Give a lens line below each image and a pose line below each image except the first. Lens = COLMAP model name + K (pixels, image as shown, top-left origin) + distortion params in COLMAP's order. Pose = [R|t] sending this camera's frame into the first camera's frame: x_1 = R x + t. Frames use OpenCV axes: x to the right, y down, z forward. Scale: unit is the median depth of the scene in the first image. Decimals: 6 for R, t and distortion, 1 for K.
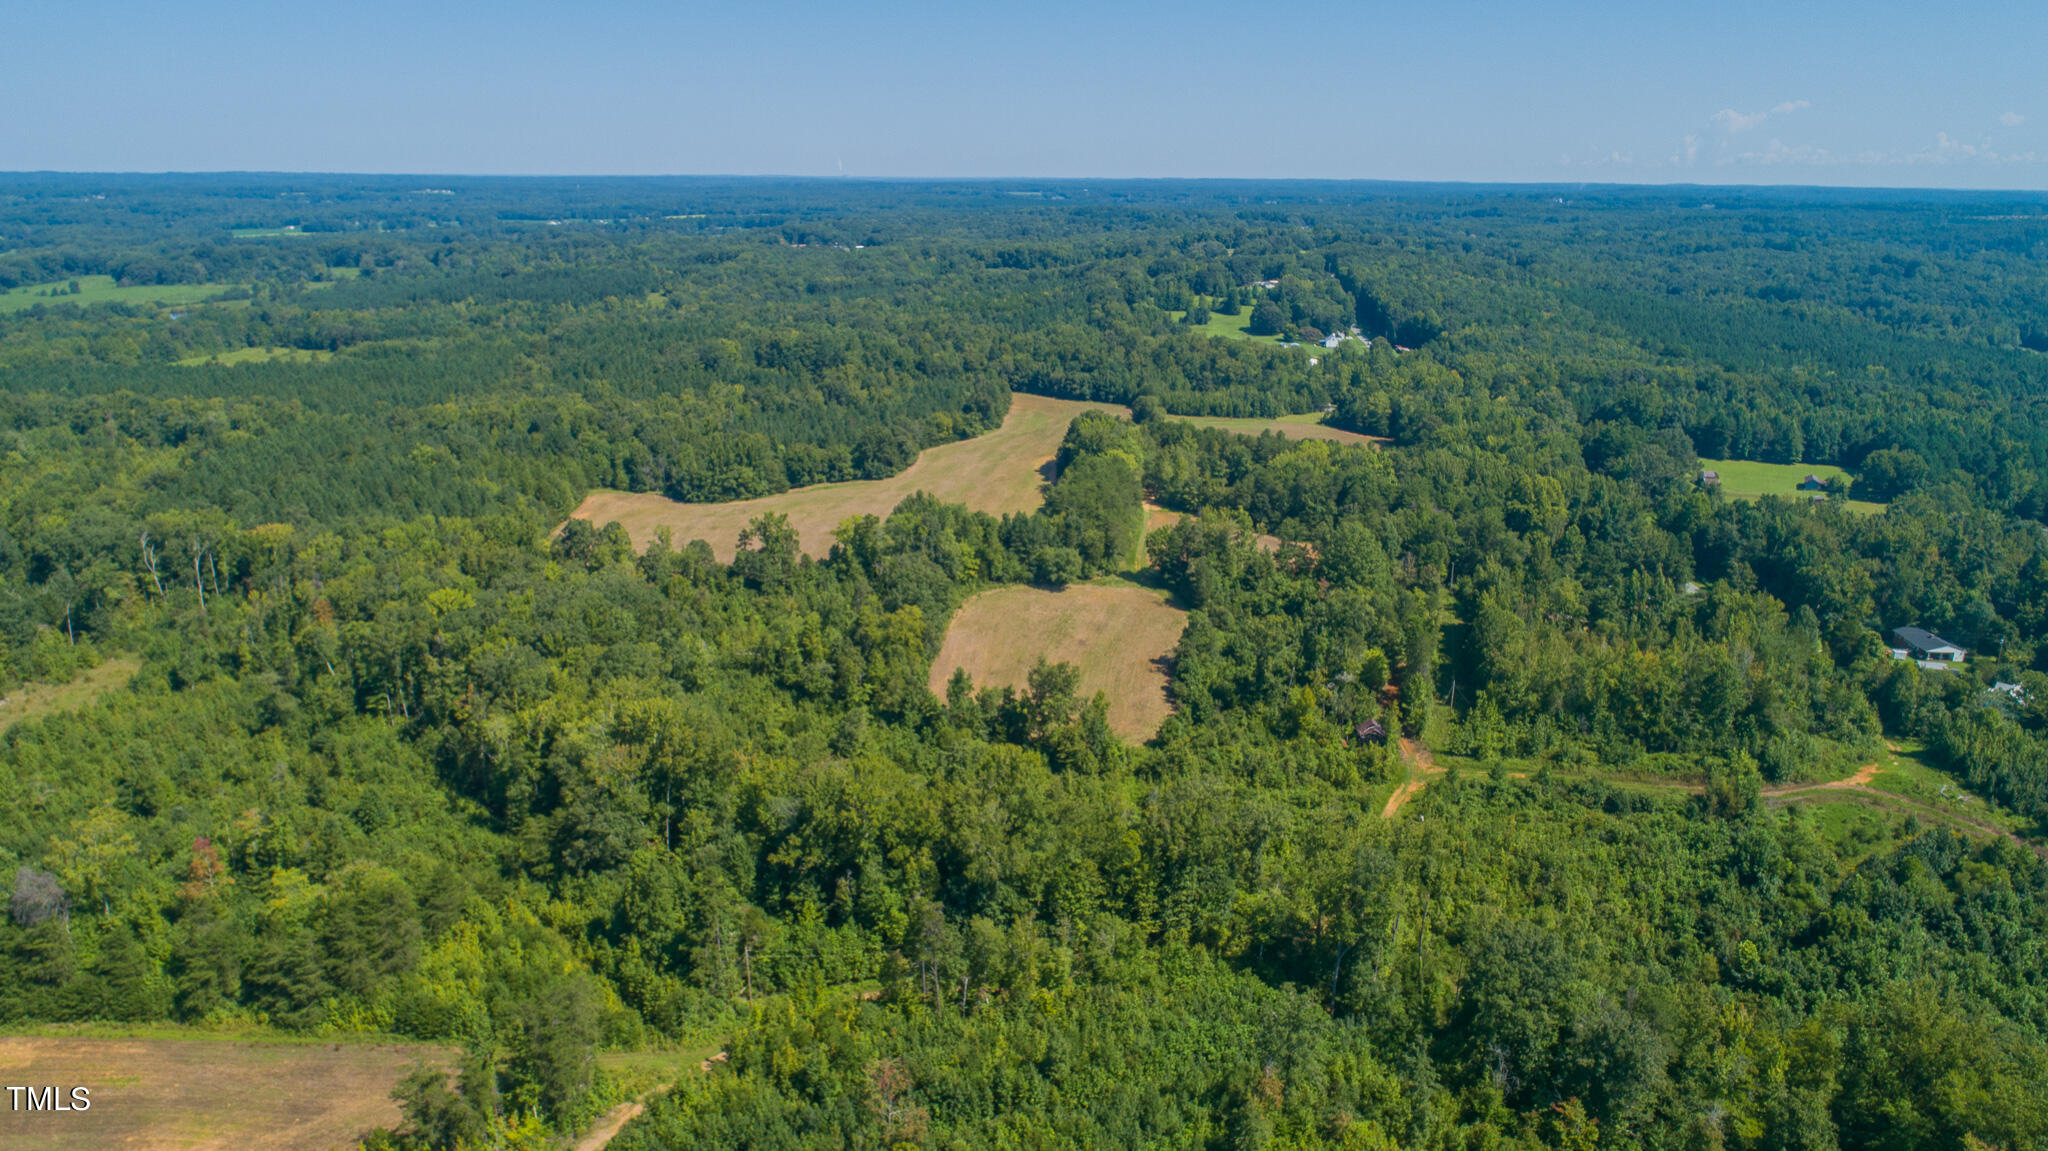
lens RADIAL K [[1375.8, 0, 1024.0], [0, 1375.8, 575.5], [0, 0, 1]] dist [-0.019339, 0.012162]
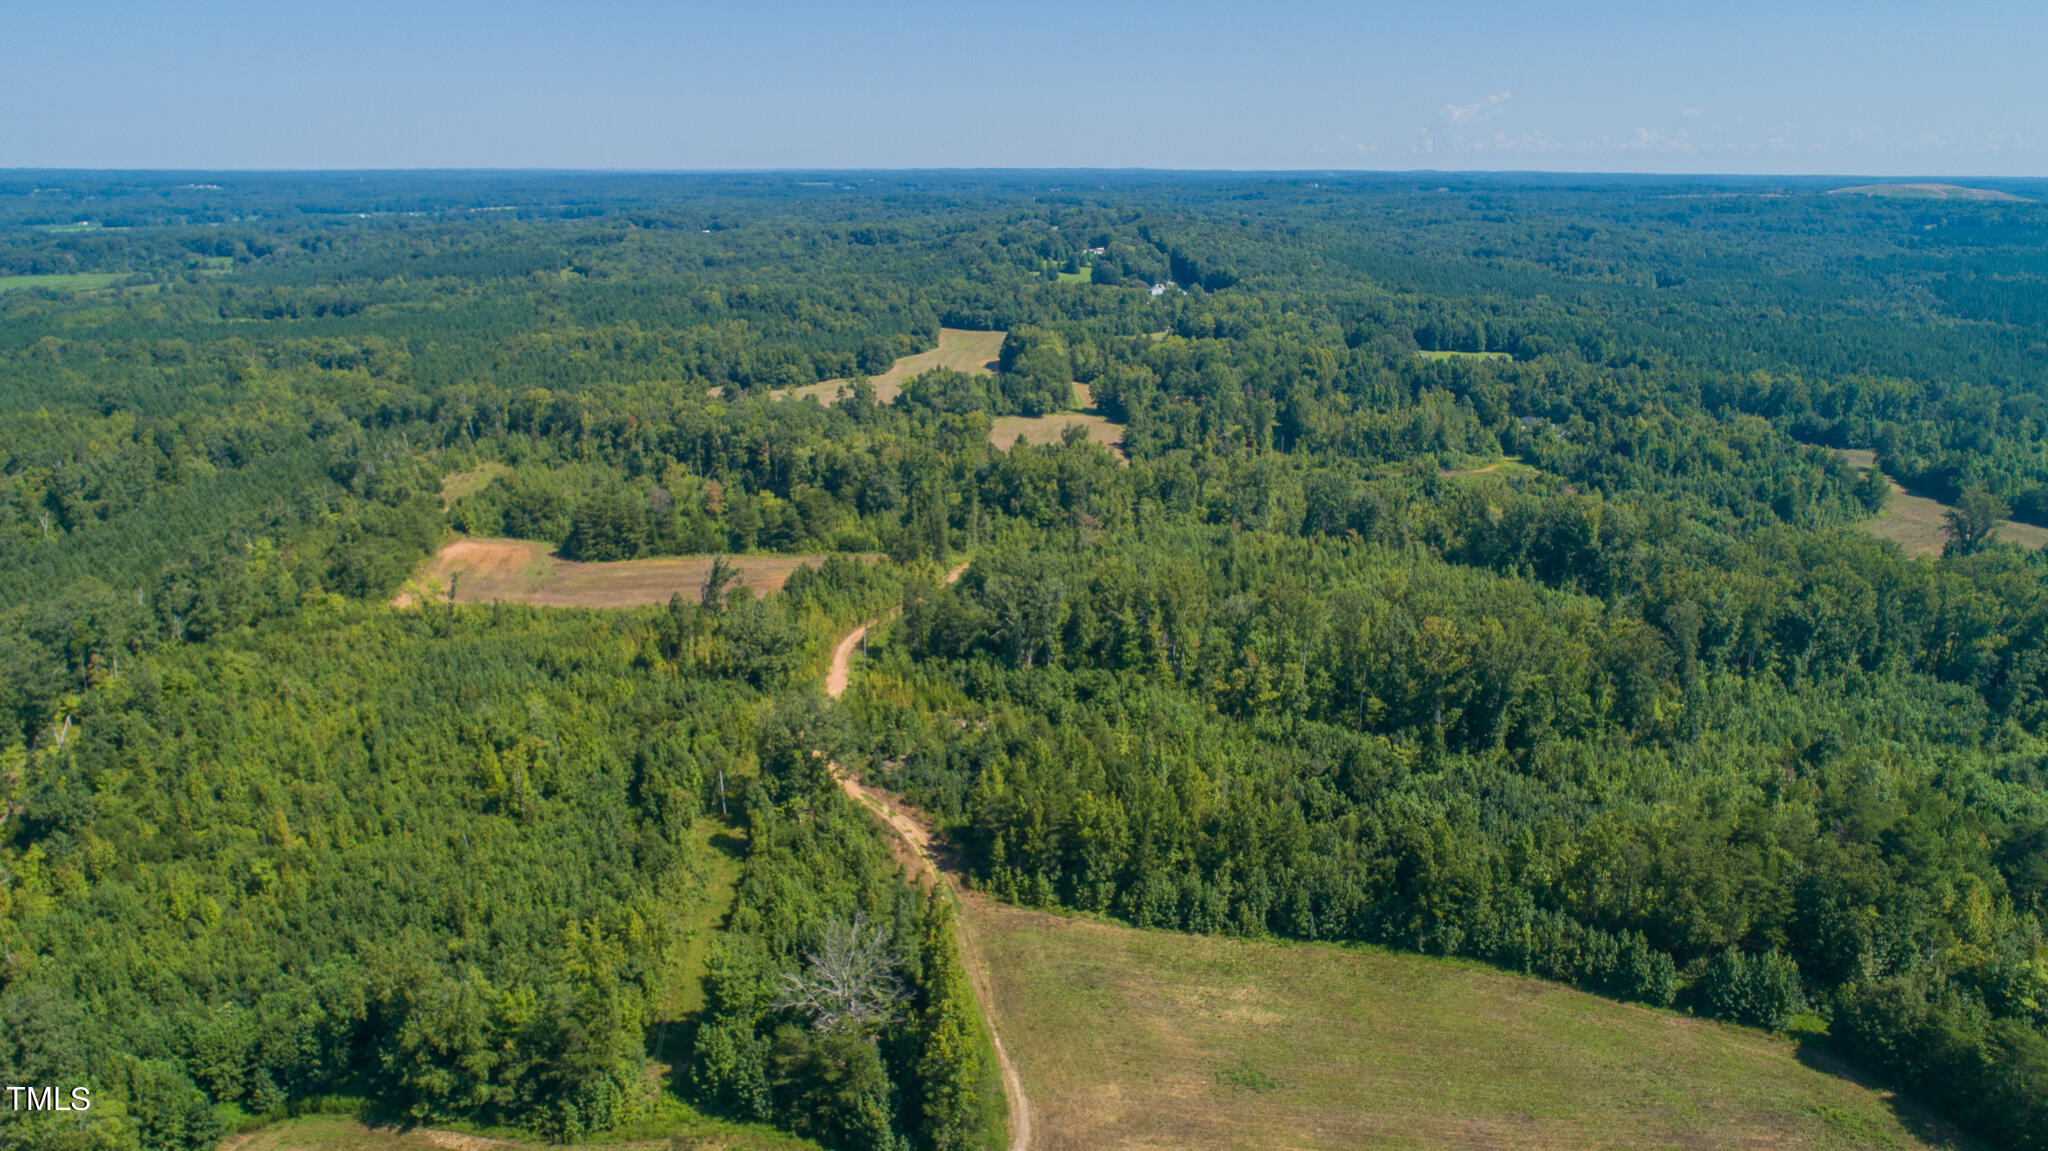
lens RADIAL K [[1375.8, 0, 1024.0], [0, 1375.8, 575.5], [0, 0, 1]] dist [-0.019339, 0.012162]
pose [[0.987220, -0.050460, 0.151166, -0.184762], [0.049487, 0.998723, 0.010190, 0.134102], [-0.151487, -0.002579, 0.988456, -0.446229]]
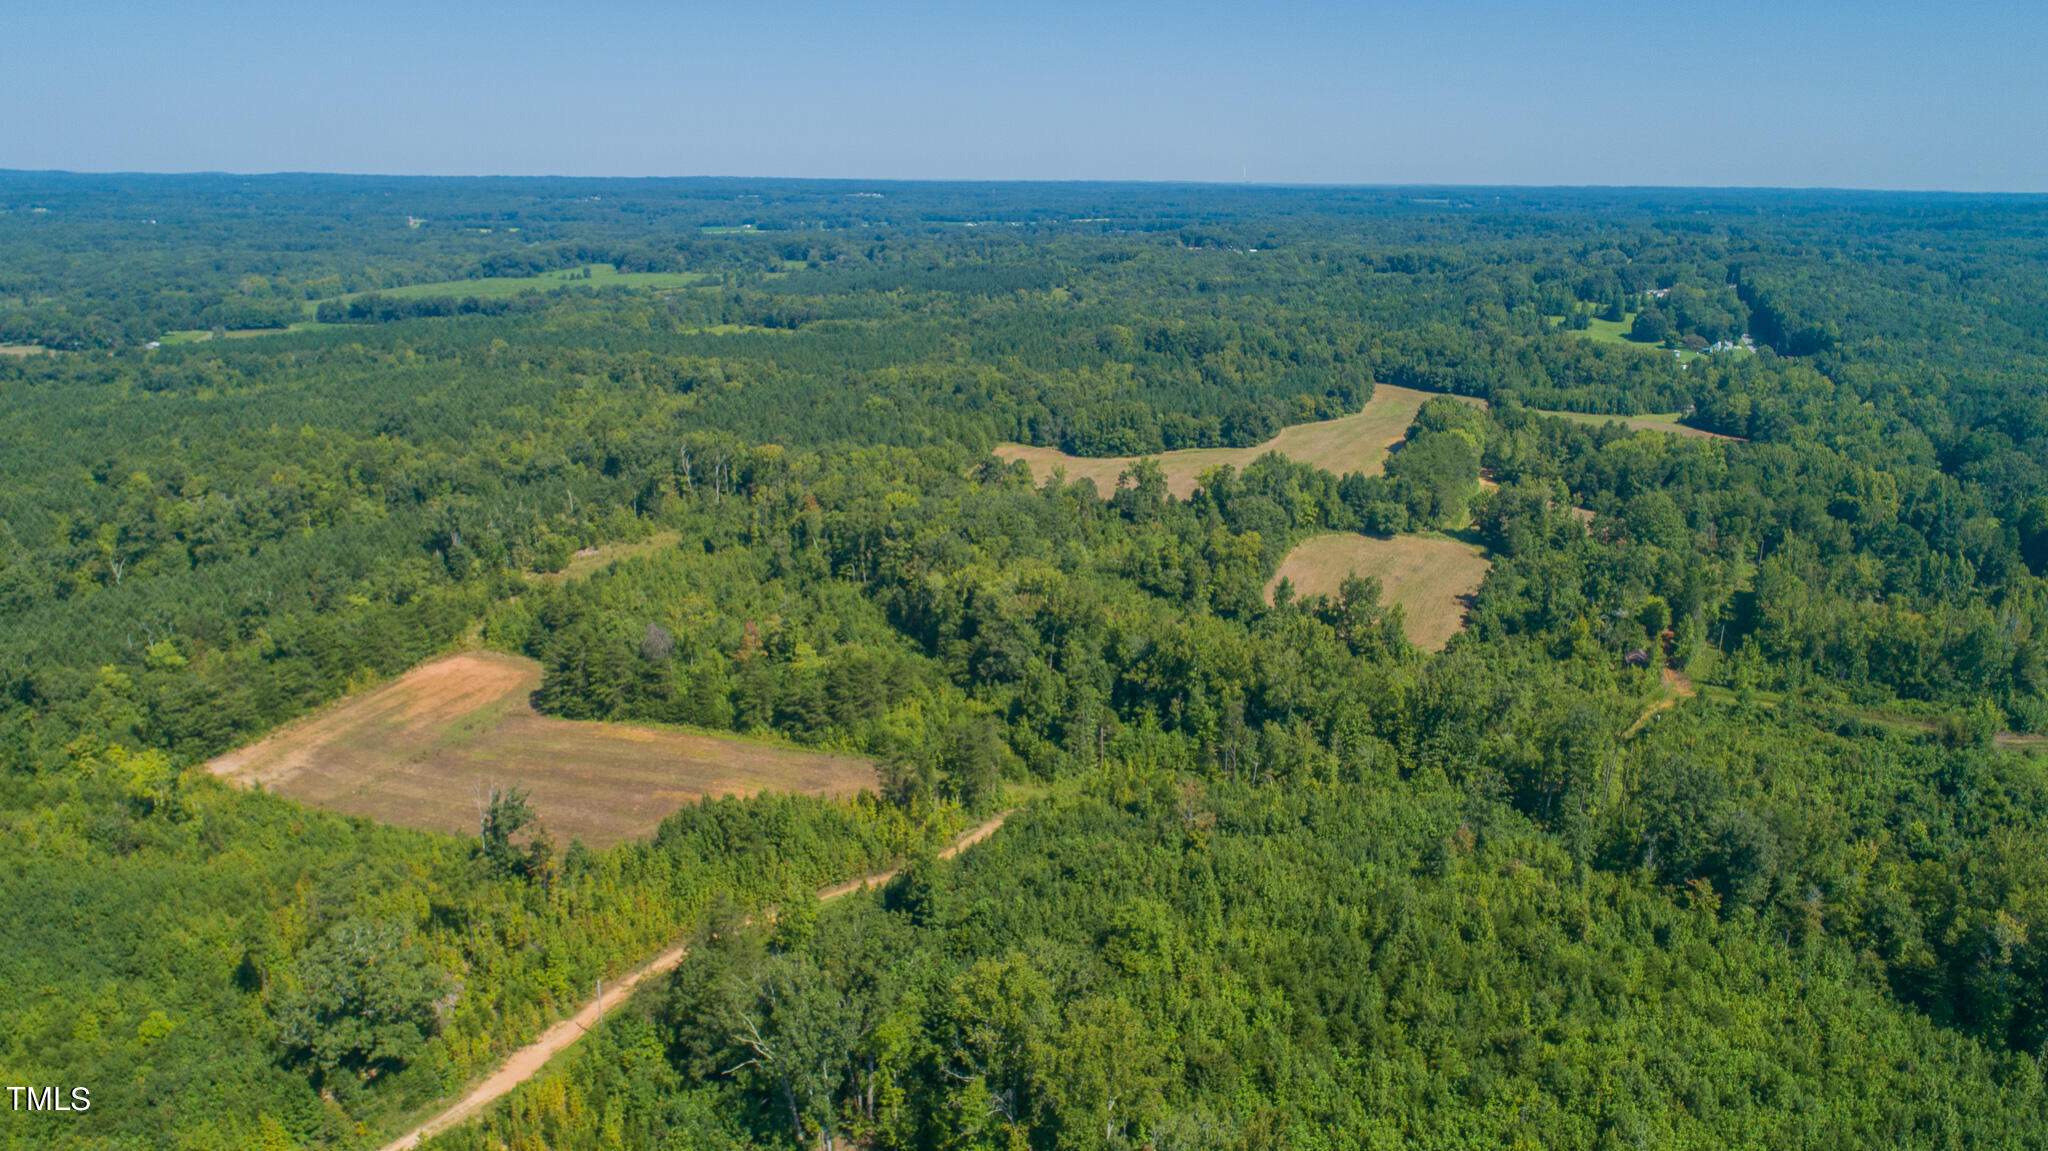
lens RADIAL K [[1375.8, 0, 1024.0], [0, 1375.8, 575.5], [0, 0, 1]] dist [-0.019339, 0.012162]
pose [[0.960865, 0.077577, -0.265932, 0.032181], [-0.078678, 0.996879, 0.006526, 0.043427], [0.265608, 0.014652, 0.963970, -0.147536]]
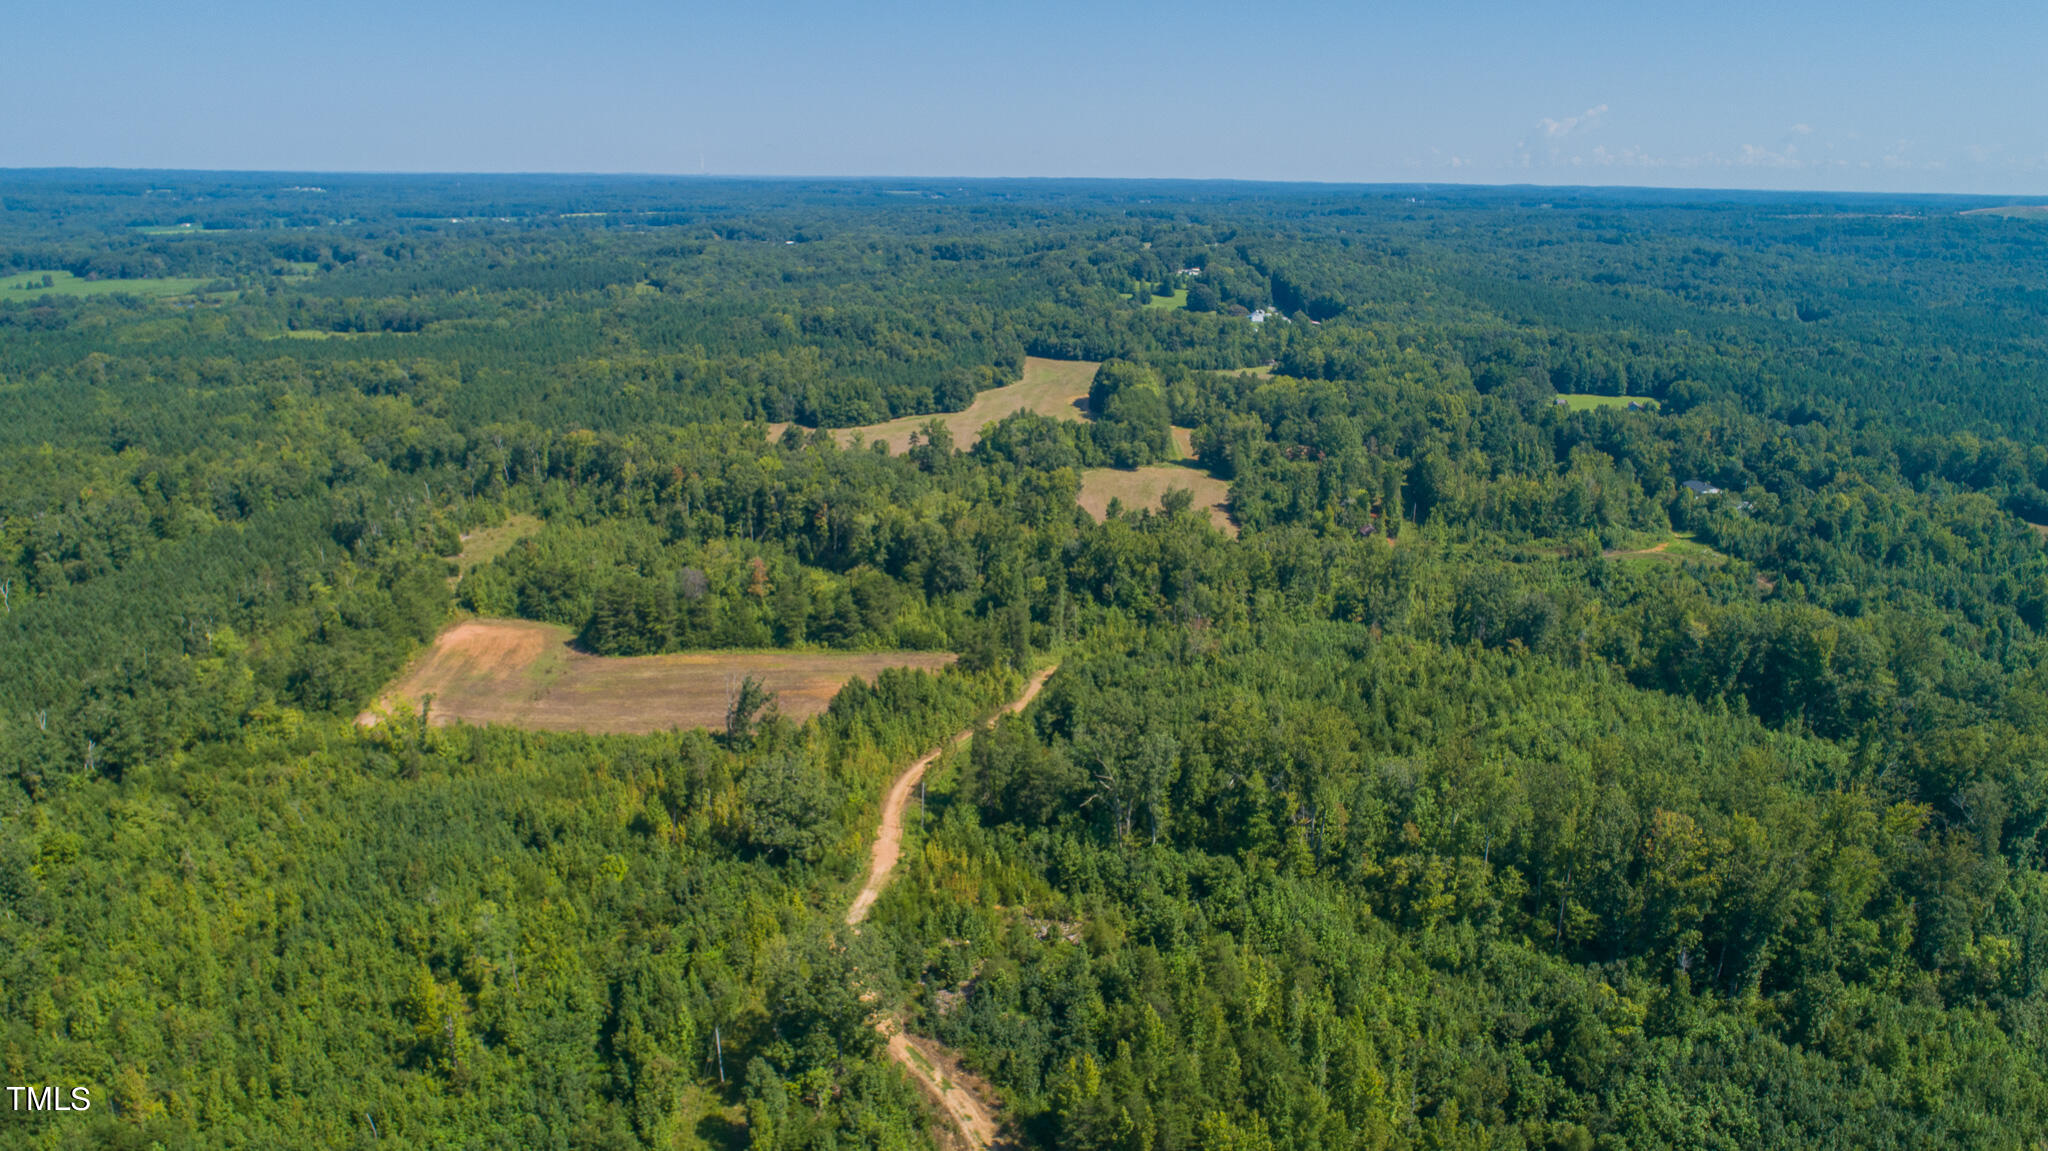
lens RADIAL K [[1375.8, 0, 1024.0], [0, 1375.8, 575.5], [0, 0, 1]] dist [-0.019339, 0.012162]
pose [[0.995180, -0.023691, 0.095156, -0.172351], [0.023614, 0.999719, 0.001933, 0.086744], [-0.095175, 0.000323, 0.995460, -0.320088]]
